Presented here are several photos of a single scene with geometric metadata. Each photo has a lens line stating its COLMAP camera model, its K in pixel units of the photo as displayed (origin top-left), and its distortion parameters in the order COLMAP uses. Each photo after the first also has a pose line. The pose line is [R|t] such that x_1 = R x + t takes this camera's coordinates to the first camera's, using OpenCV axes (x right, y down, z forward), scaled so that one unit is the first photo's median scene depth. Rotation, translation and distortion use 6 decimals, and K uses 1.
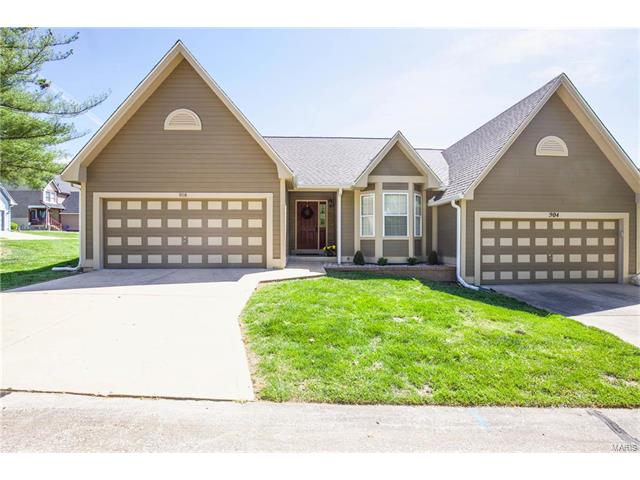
lens RADIAL K [[295.4, 0, 320.0], [0, 295.4, 240.0], [0, 0, 1]] dist [-0.005365, -0.000587]
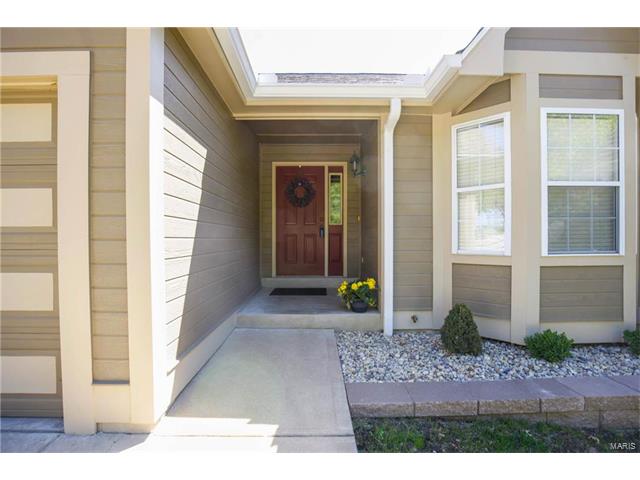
lens RADIAL K [[295.4, 0, 320.0], [0, 295.4, 240.0], [0, 0, 1]] dist [-0.005365, -0.000587]
pose [[0.999509, -0.003786, -0.031100, -0.000664], [0.003886, 0.999987, 0.003153, -0.027886], [0.031087, -0.003272, 0.999511, 0.675523]]
